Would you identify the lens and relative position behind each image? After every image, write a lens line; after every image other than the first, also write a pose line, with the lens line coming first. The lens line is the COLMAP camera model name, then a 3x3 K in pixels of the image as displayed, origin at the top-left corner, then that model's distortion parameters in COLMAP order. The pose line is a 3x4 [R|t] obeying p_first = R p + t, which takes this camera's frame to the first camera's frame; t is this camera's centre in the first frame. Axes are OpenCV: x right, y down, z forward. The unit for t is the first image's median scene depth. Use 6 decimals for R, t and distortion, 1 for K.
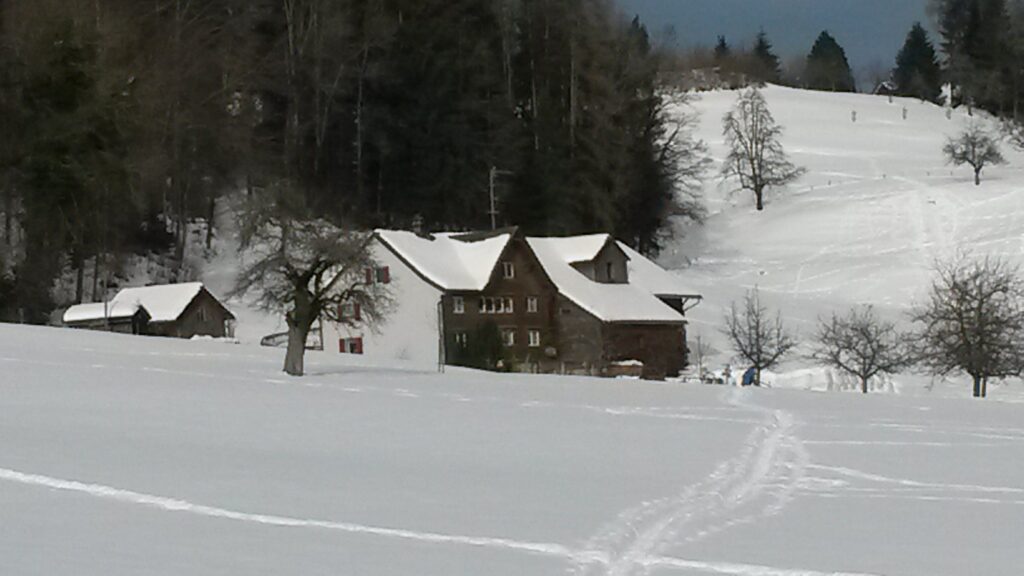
lens RADIAL K [[936.1, 0, 512.1], [0, 936.1, 290.4], [0, 0, 1]] dist [0.007188, 0.000000]
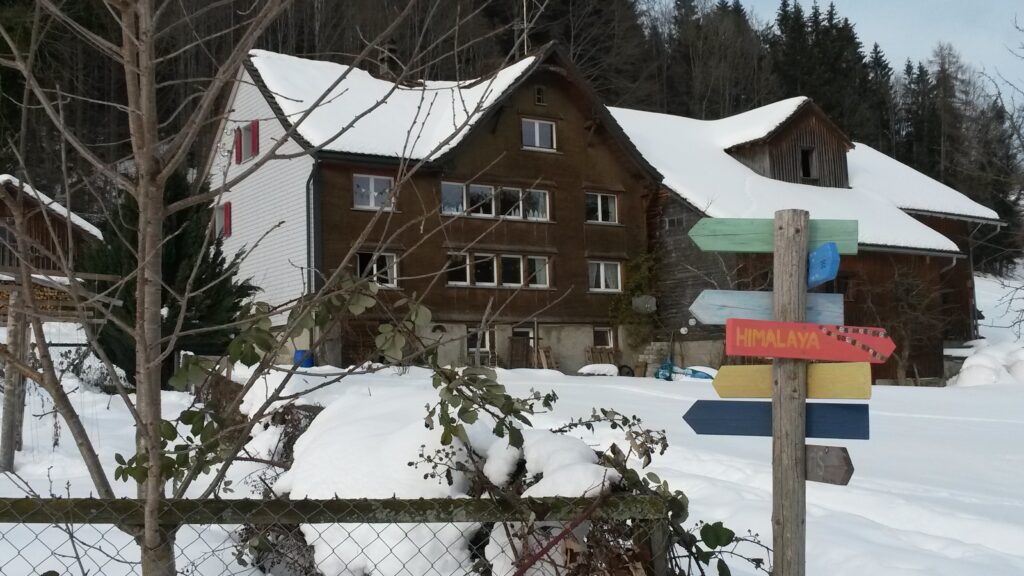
lens RADIAL K [[936.1, 0, 512.2], [0, 936.1, 285.0], [0, 0, 1]] dist [0.007188, 0.000000]
pose [[0.954049, 0.001853, -0.299646, 0.123133], [0.005762, 0.999683, 0.024528, 0.042493], [0.299596, -0.025127, 0.953735, 0.504328]]
